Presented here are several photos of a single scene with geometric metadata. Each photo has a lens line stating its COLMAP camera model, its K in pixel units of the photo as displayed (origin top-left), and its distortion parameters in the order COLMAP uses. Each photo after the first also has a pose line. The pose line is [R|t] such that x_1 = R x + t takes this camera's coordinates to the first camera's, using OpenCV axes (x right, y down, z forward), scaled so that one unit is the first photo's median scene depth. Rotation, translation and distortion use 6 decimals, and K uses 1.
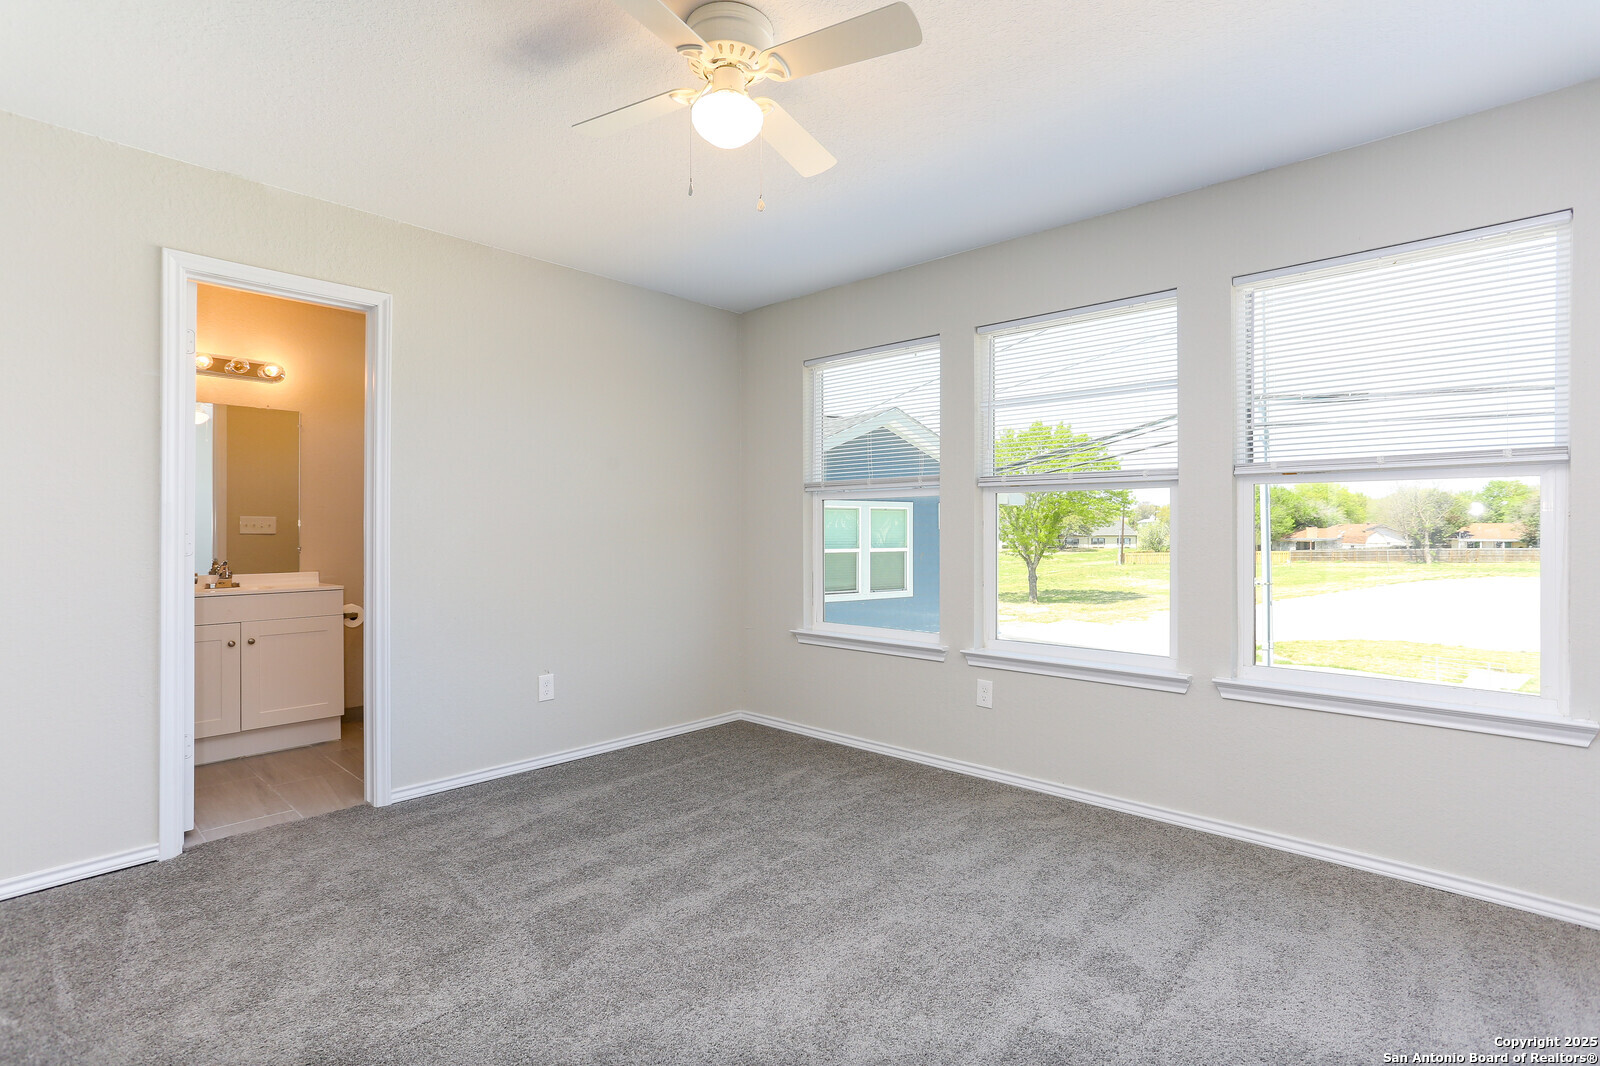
lens RADIAL K [[773.5, 0, 802.5], [0, 773.5, 527.5], [0, 0, 1]] dist [-0.062885, 0.047164]
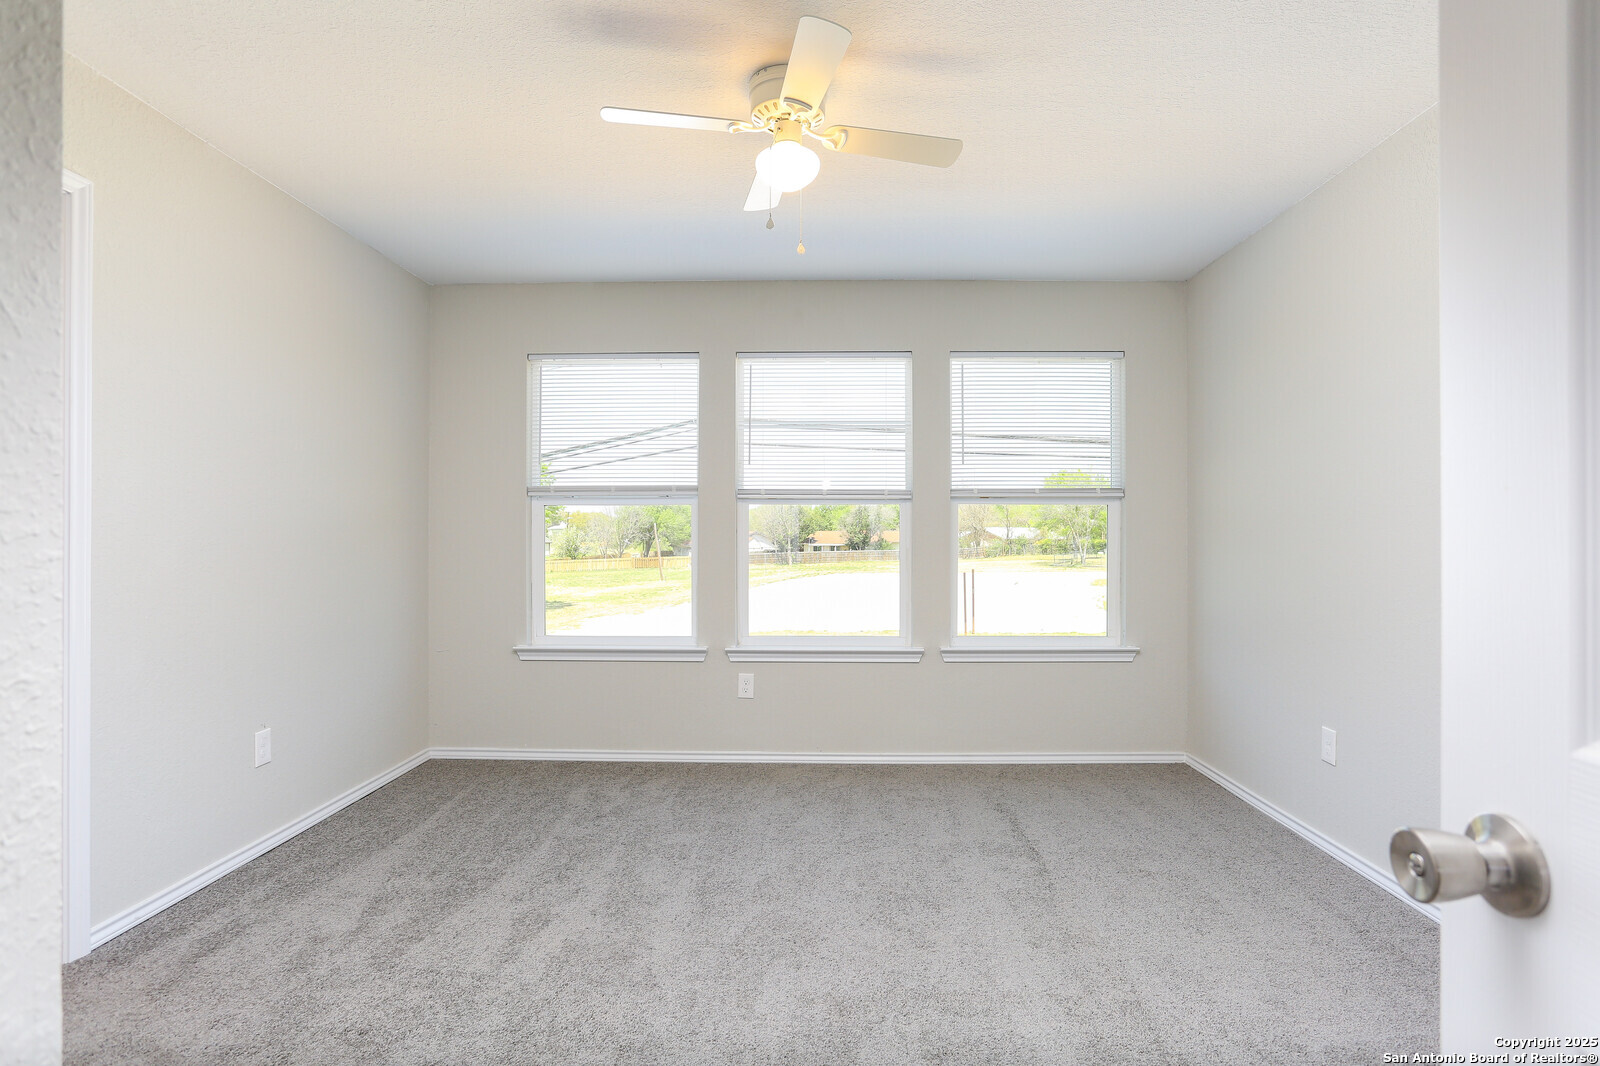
lens RADIAL K [[838.2, 0, 800.0], [0, 838.2, 533.0], [0, 0, 1]] dist [-0.059163, 0.031449]
pose [[0.747211, 0.002139, 0.664584, -0.503322], [-0.001297, 0.999998, -0.001760, -0.000869], [-0.664586, 0.000453, 0.747212, 0.051397]]
